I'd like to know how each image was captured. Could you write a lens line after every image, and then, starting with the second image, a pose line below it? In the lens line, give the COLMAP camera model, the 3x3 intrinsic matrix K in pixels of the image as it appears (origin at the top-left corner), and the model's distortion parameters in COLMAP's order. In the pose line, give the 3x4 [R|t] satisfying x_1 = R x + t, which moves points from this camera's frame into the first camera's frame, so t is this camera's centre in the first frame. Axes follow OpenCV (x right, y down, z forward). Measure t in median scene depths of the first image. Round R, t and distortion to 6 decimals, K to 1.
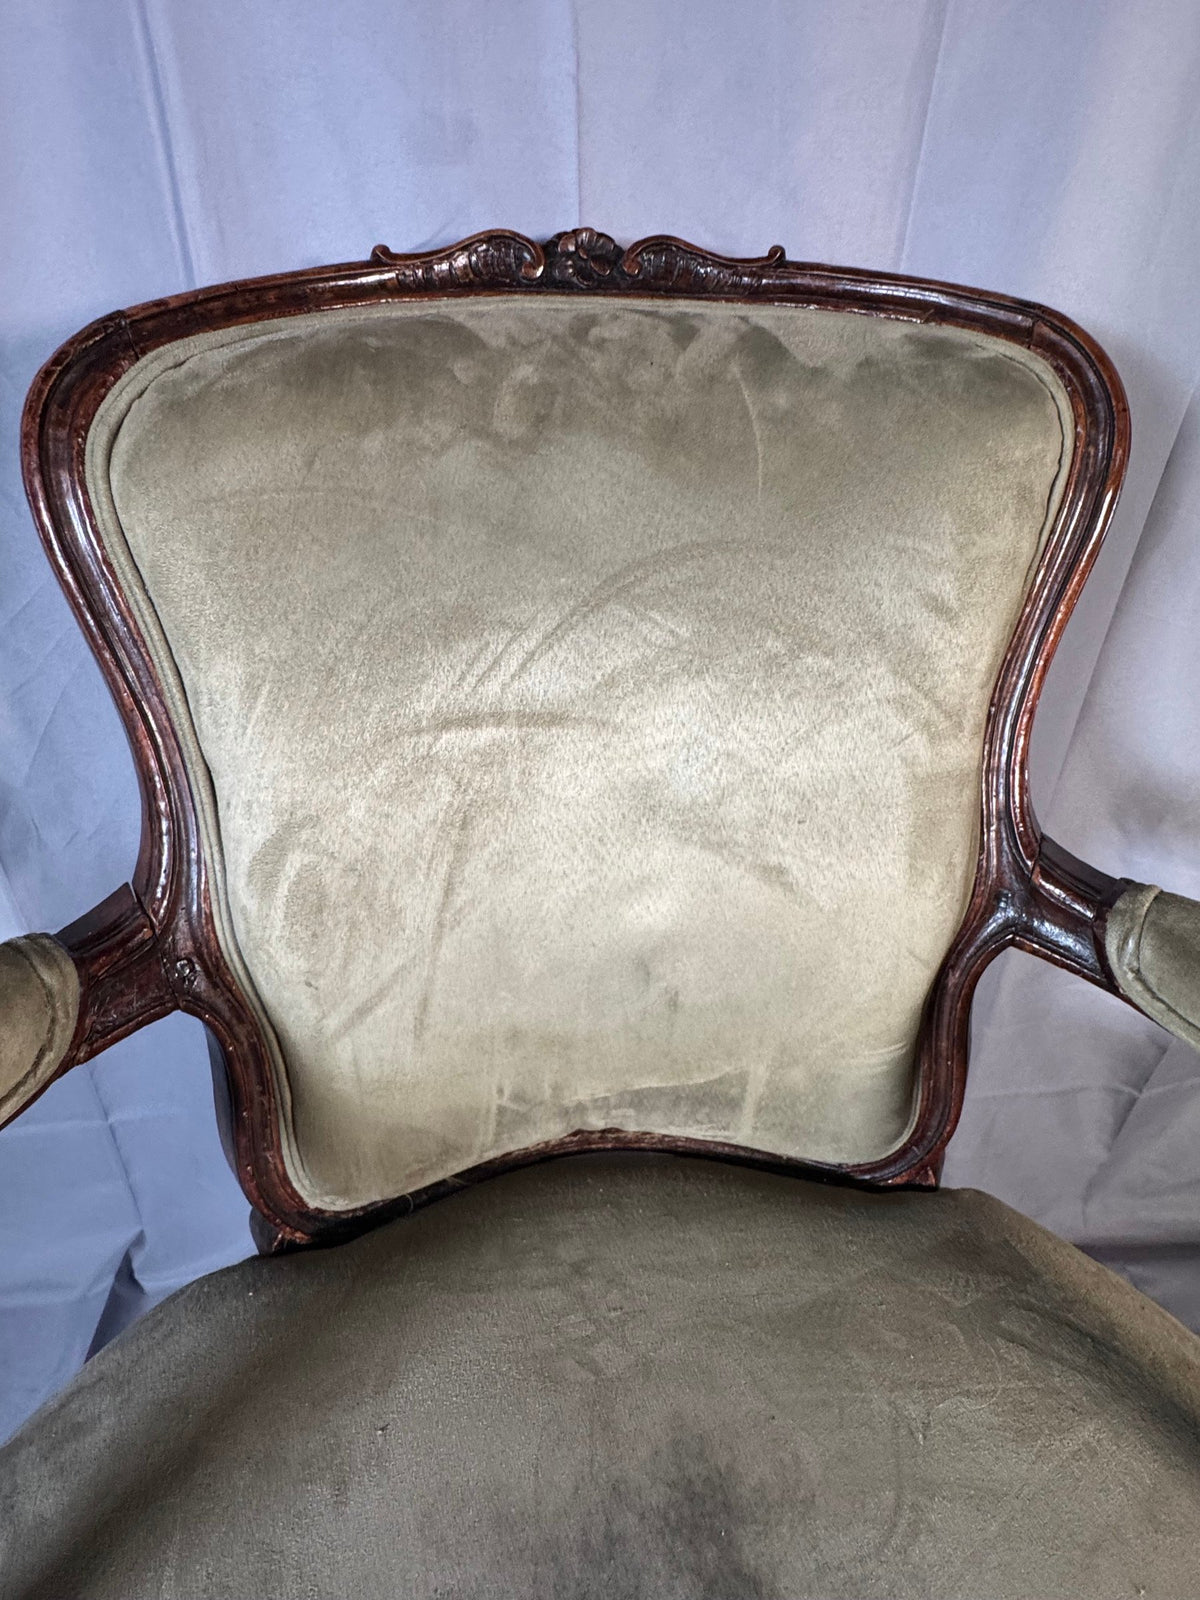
lens RADIAL K [[873.0, 0, 604.1], [0, 873.0, 805.3], [0, 0, 1]] dist [-0.002797, 0.006857]
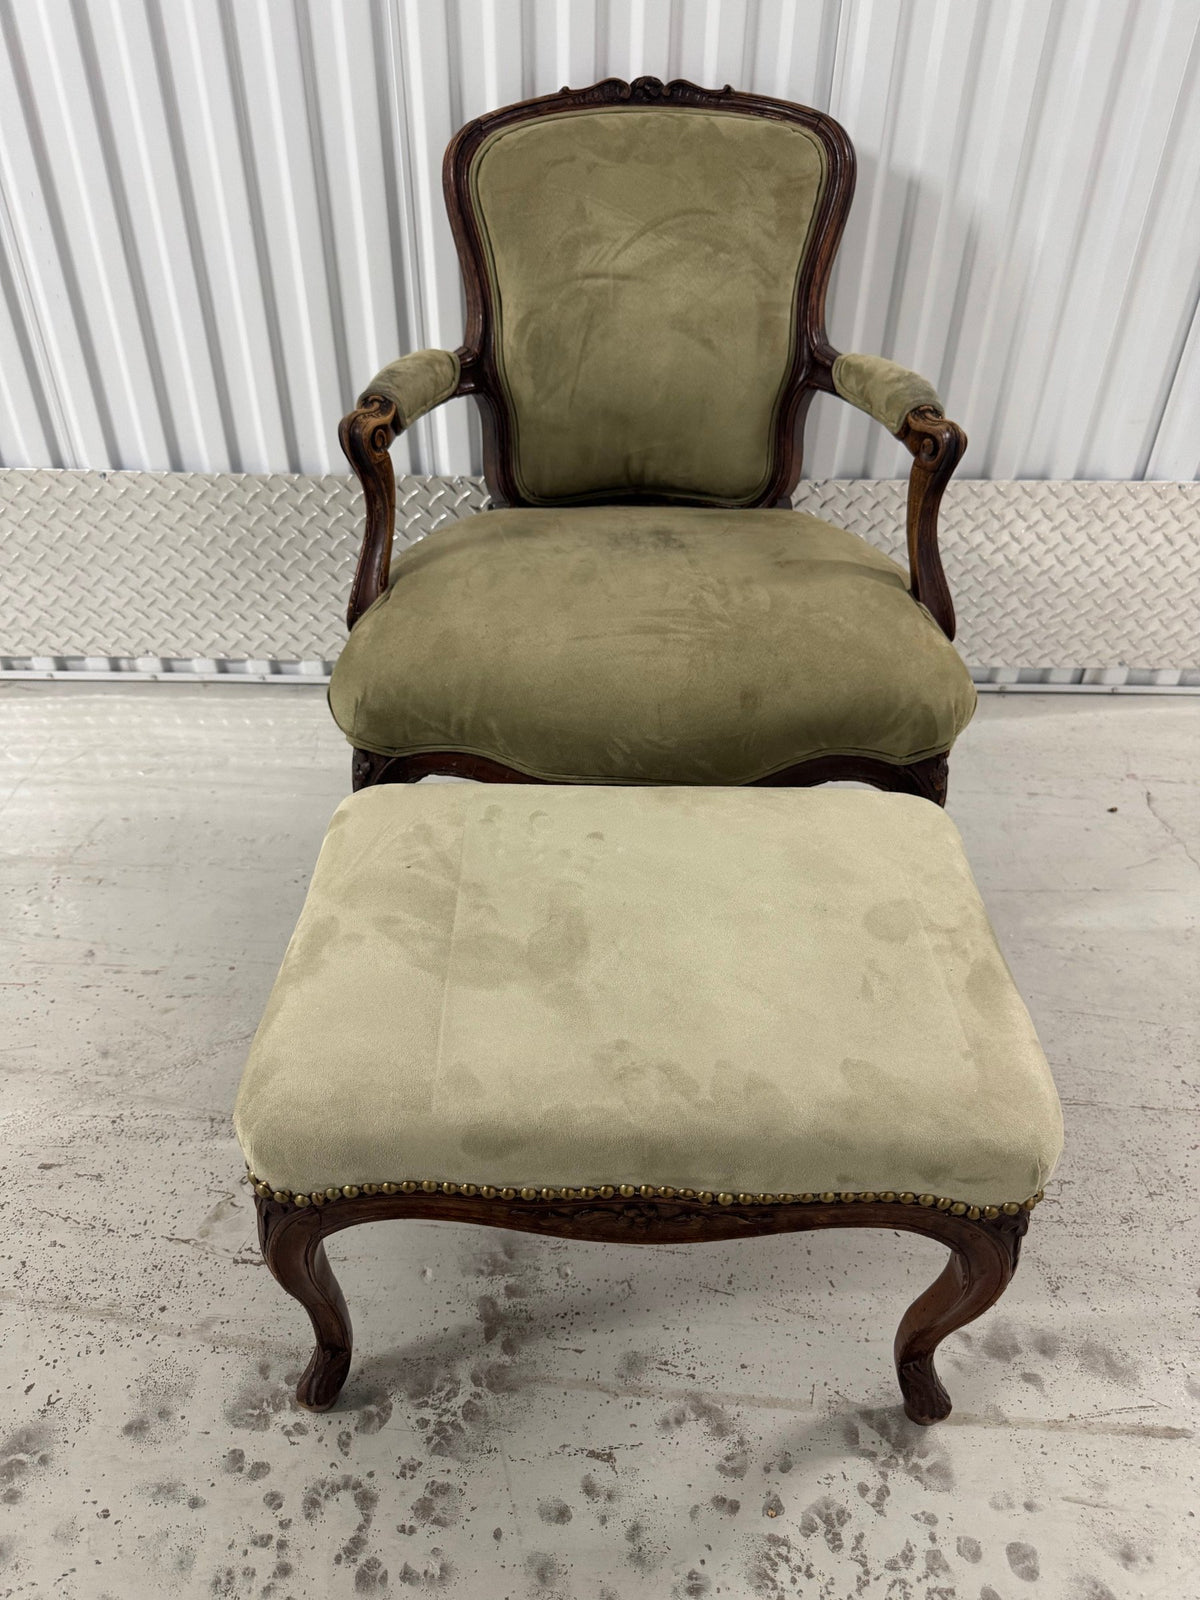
lens RADIAL K [[1109.4, 0, 603.1], [0, 1109.4, 805.1], [0, 0, 1]] dist [0.002454, -0.010792]
pose [[0.995858, 0.049616, -0.076188, 0.212636], [-0.041154, 0.993203, 0.108875, 1.142231], [0.081072, -0.105288, 0.991132, -2.558369]]
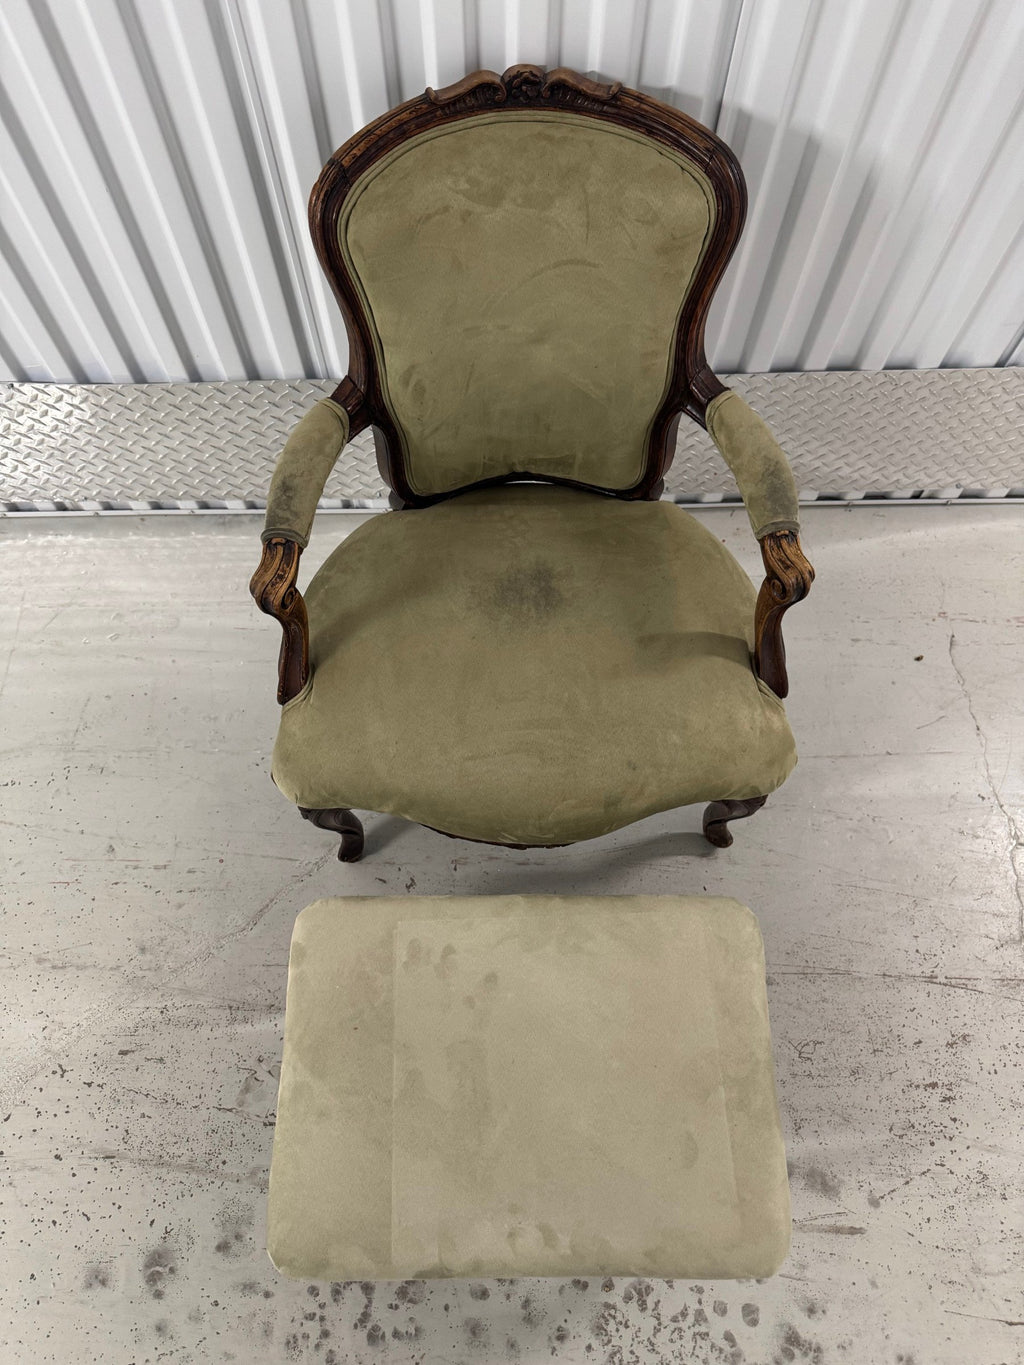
lens RADIAL K [[946.5, 0, 511.7], [0, 946.5, 682.0], [0, 0, 1]] dist [0.002454, -0.010792]
pose [[0.997376, 0.056481, -0.045285, 0.153481], [-0.022046, 0.832797, 0.553140, -0.796881], [0.068955, -0.550690, 0.831857, -2.022949]]
